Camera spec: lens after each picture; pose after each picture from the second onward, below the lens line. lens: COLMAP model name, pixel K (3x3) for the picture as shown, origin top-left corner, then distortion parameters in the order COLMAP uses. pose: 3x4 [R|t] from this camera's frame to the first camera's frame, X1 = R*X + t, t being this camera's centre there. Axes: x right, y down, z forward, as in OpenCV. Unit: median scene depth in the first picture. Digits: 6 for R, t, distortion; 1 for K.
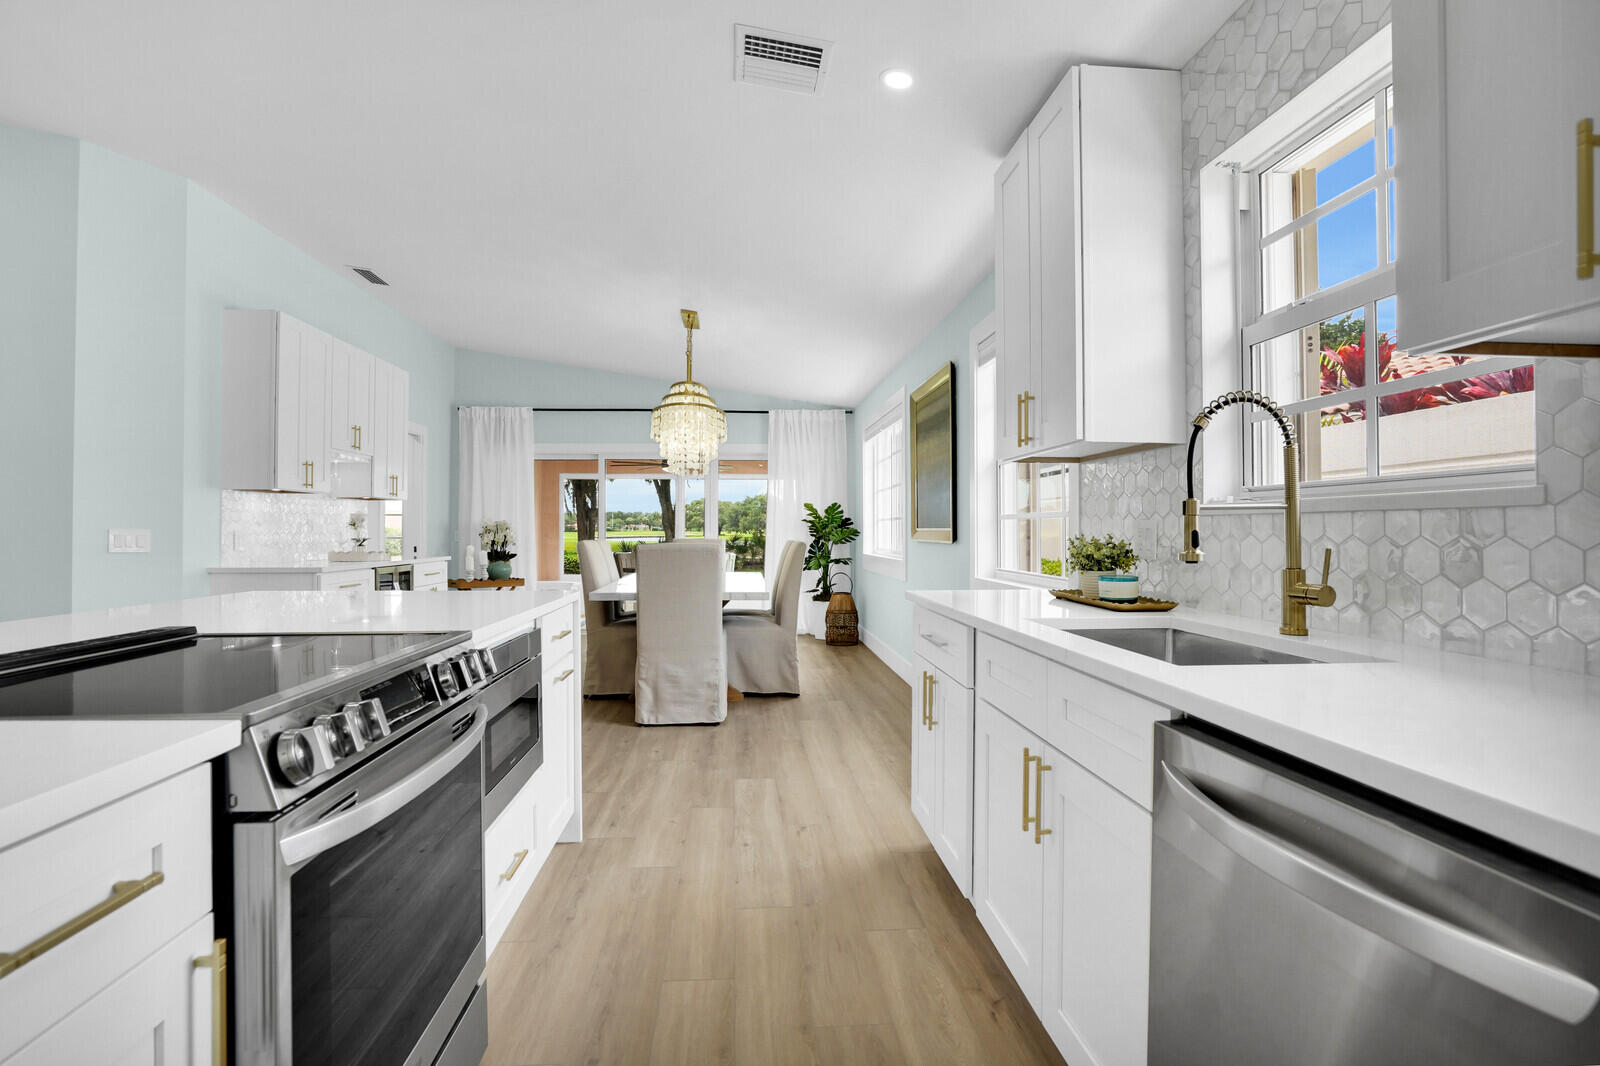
lens RADIAL K [[787.8, 0, 792.1], [0, 787.8, 517.4], [0, 0, 1]] dist [-0.058589, 0.030220]
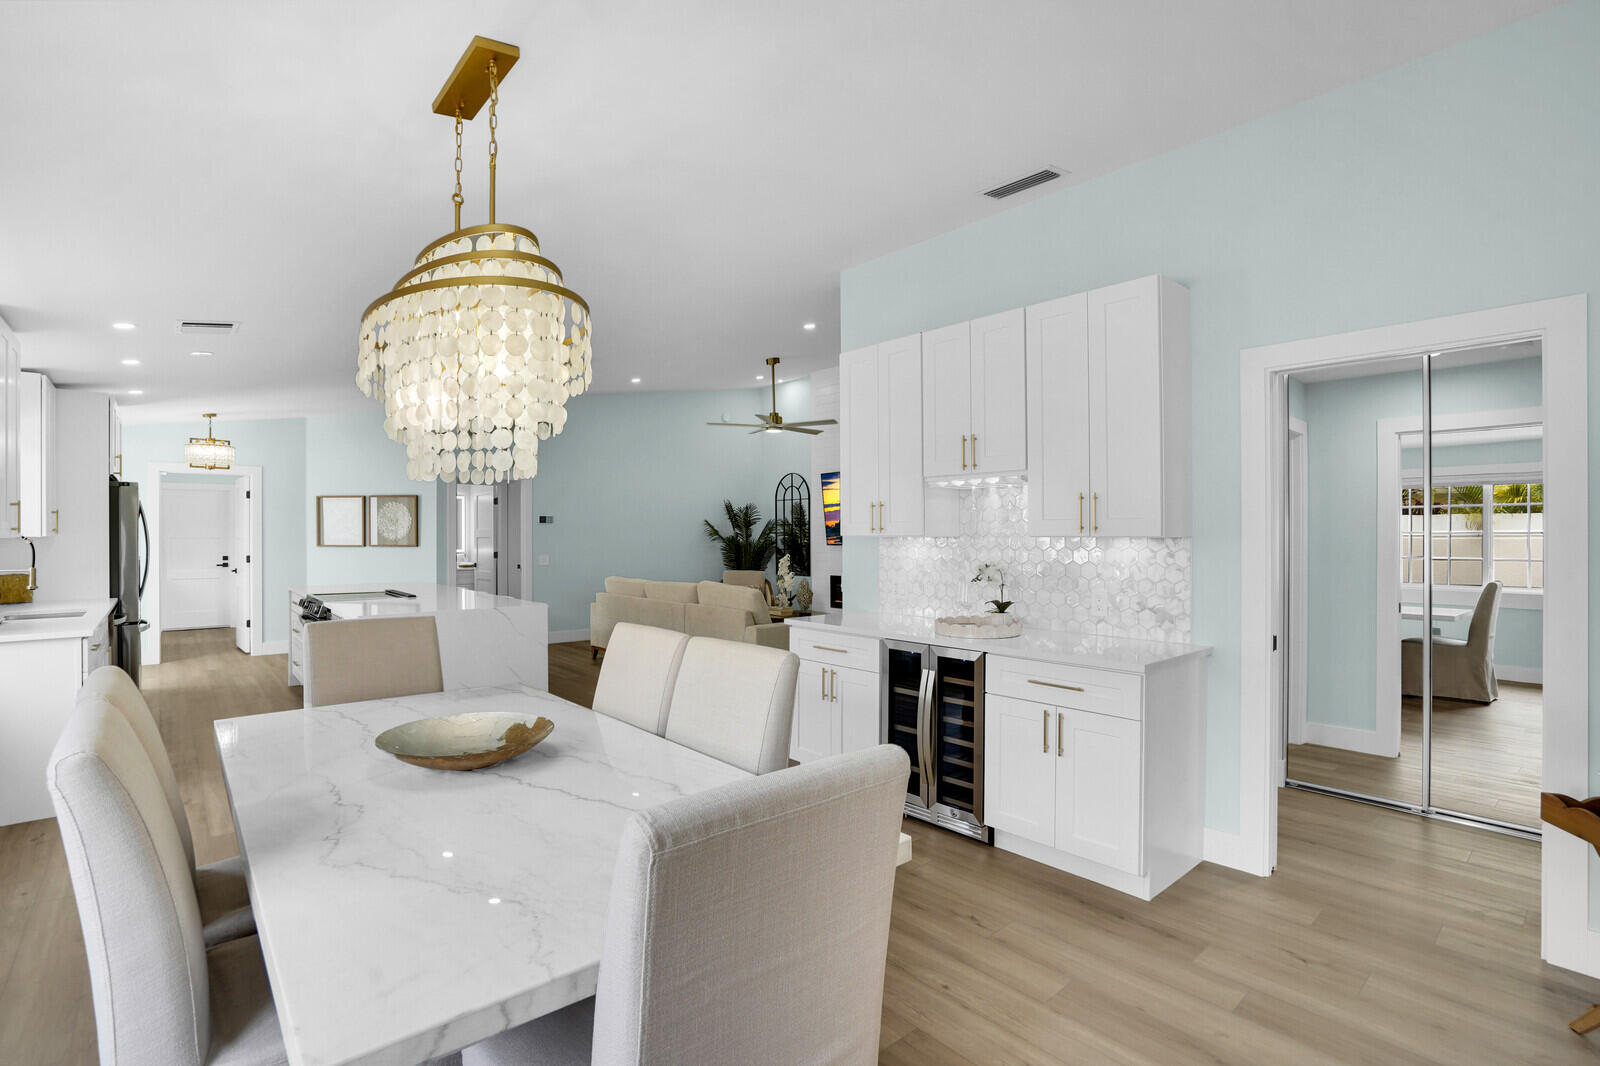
lens RADIAL K [[756.9, 0, 800.0], [0, 756.9, 533.0], [0, 0, 1]] dist [-0.034387, -0.000005]
pose [[-0.794168, 0.000448, -0.607698, -0.026734], [0.010928, 0.999849, -0.013544, -0.017104], [0.607599, -0.017398, -0.794053, 1.018933]]
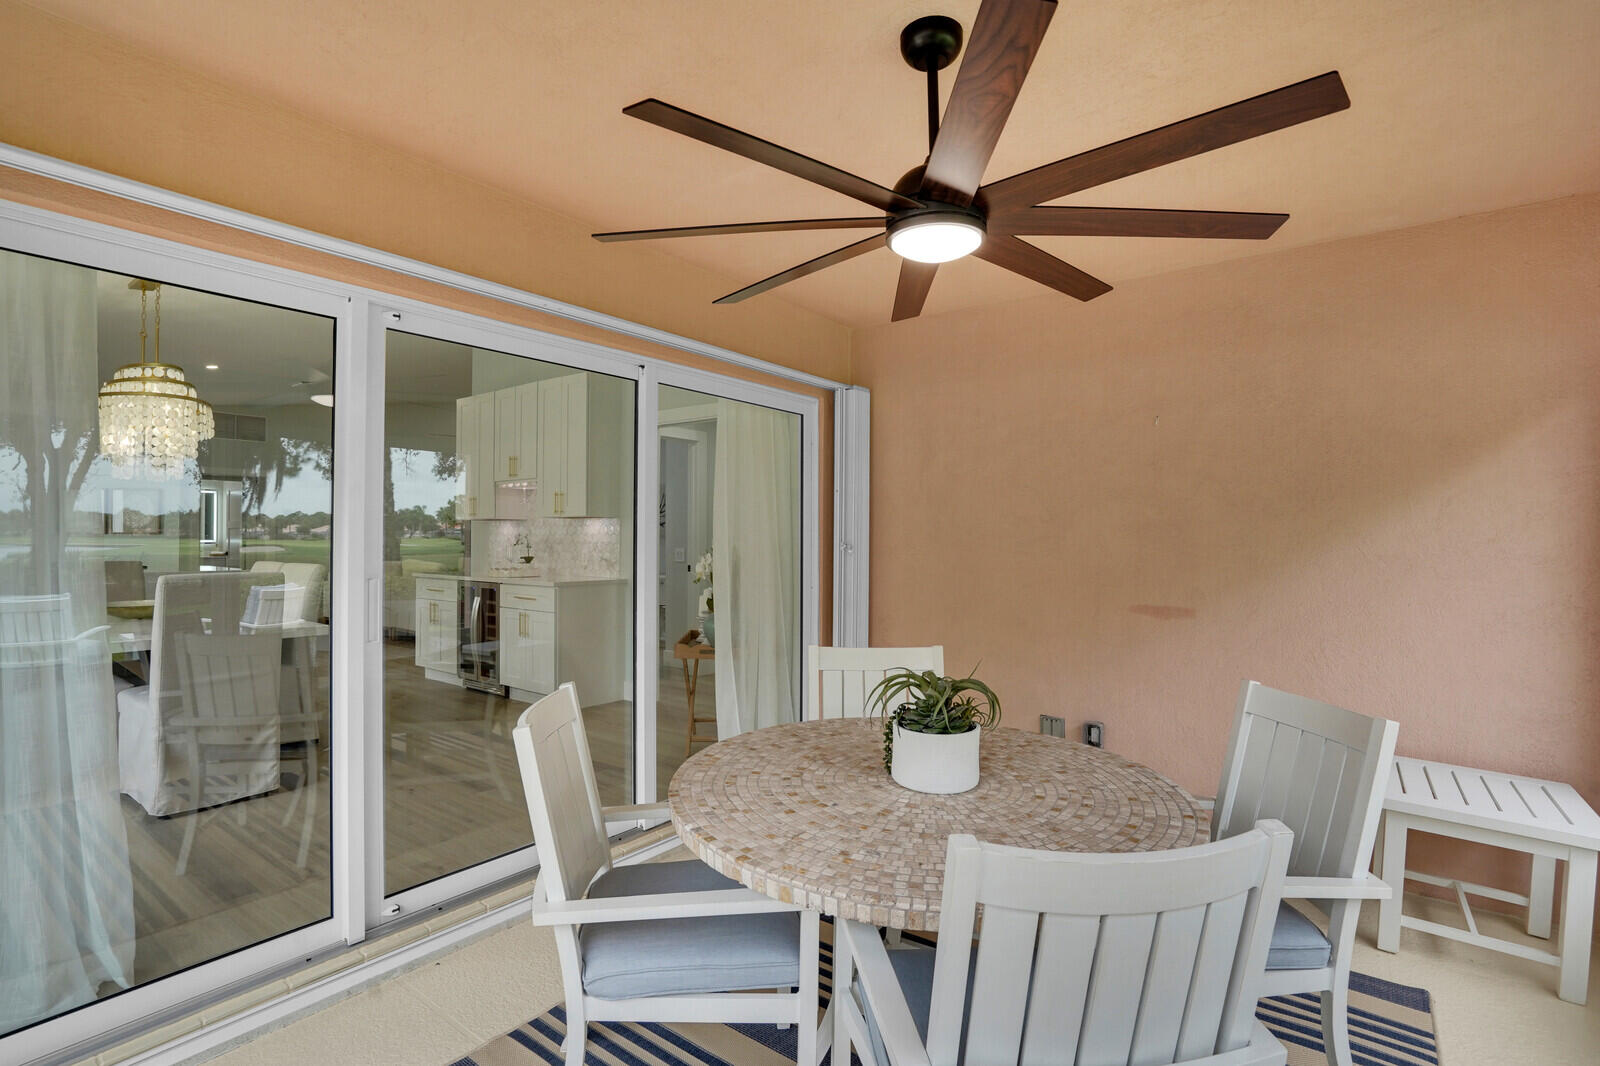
lens RADIAL K [[767.4, 0, 796.5], [0, 767.4, 523.5], [0, 0, 1]] dist [-0.059018, 0.027961]
pose [[-0.654057, -0.014681, -0.756303, 0.003615], [0.010697, 0.999532, -0.028653, 0.011239], [0.756370, -0.026830, -0.653594, 1.441883]]
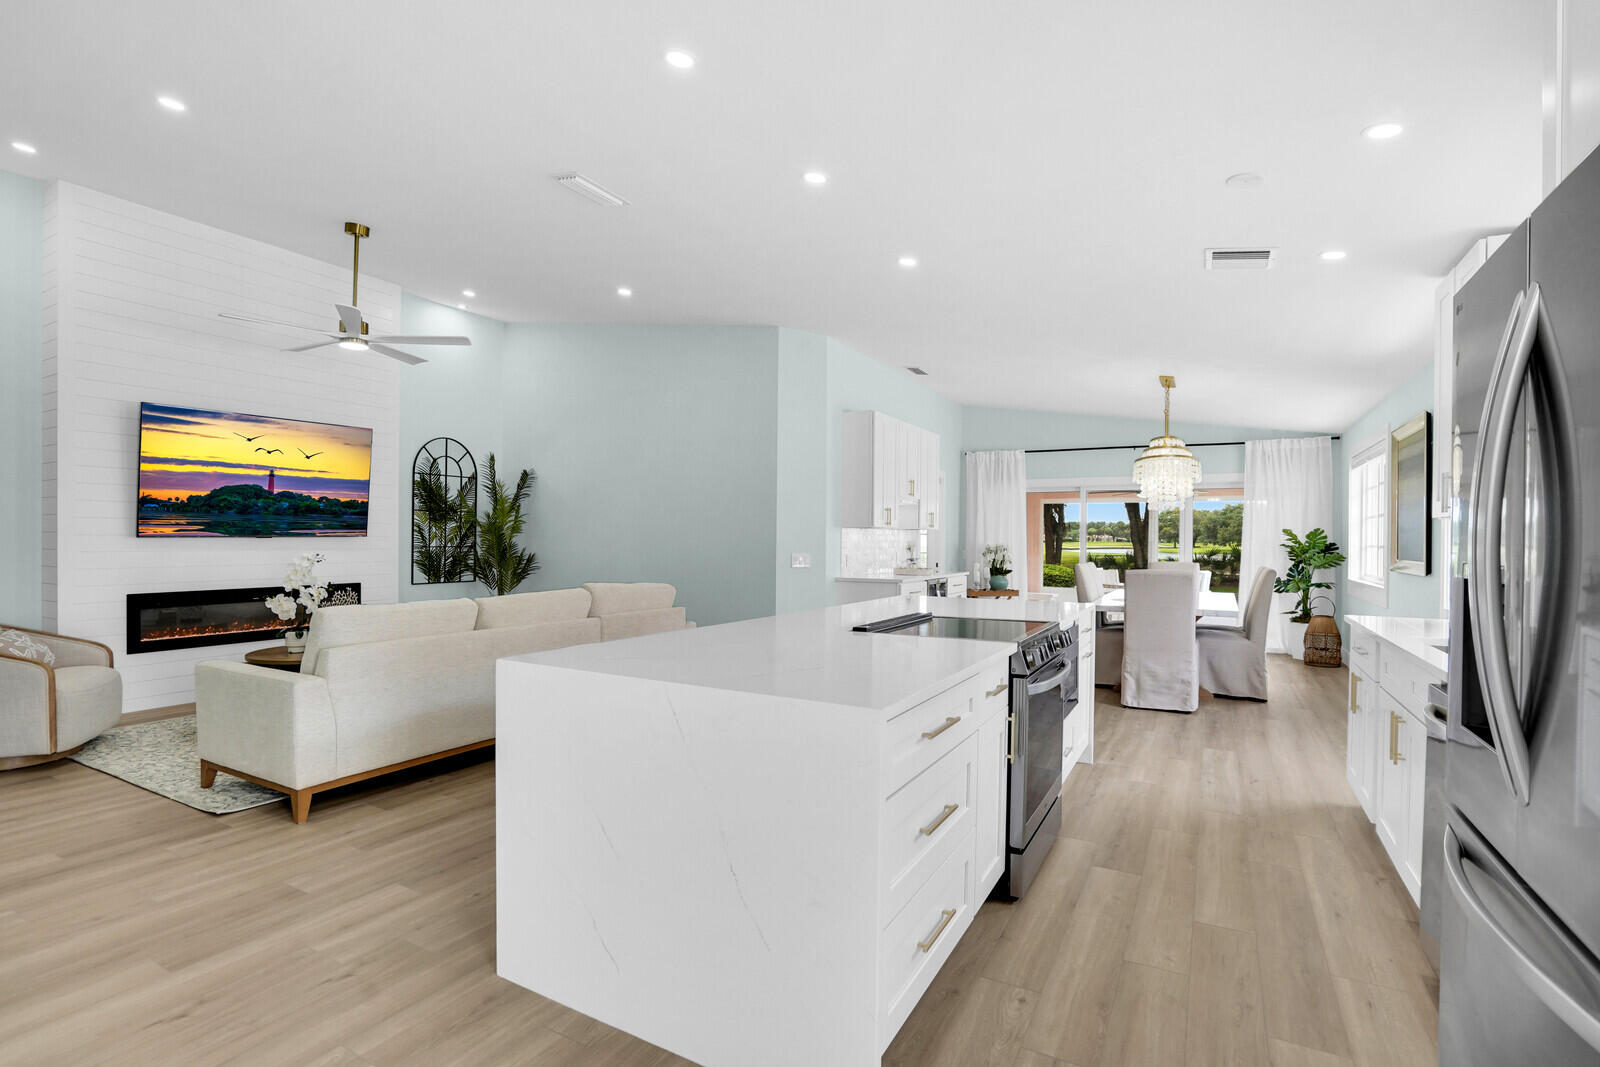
lens RADIAL K [[777.1, 0, 784.0], [0, 777.1, 547.1], [0, 0, 1]] dist [-0.062341, 0.030076]
pose [[0.834551, 0.011508, -0.550811, 0.020348], [0.002277, 0.999701, 0.024338, -0.021136], [0.550926, -0.021566, 0.834275, -0.225729]]
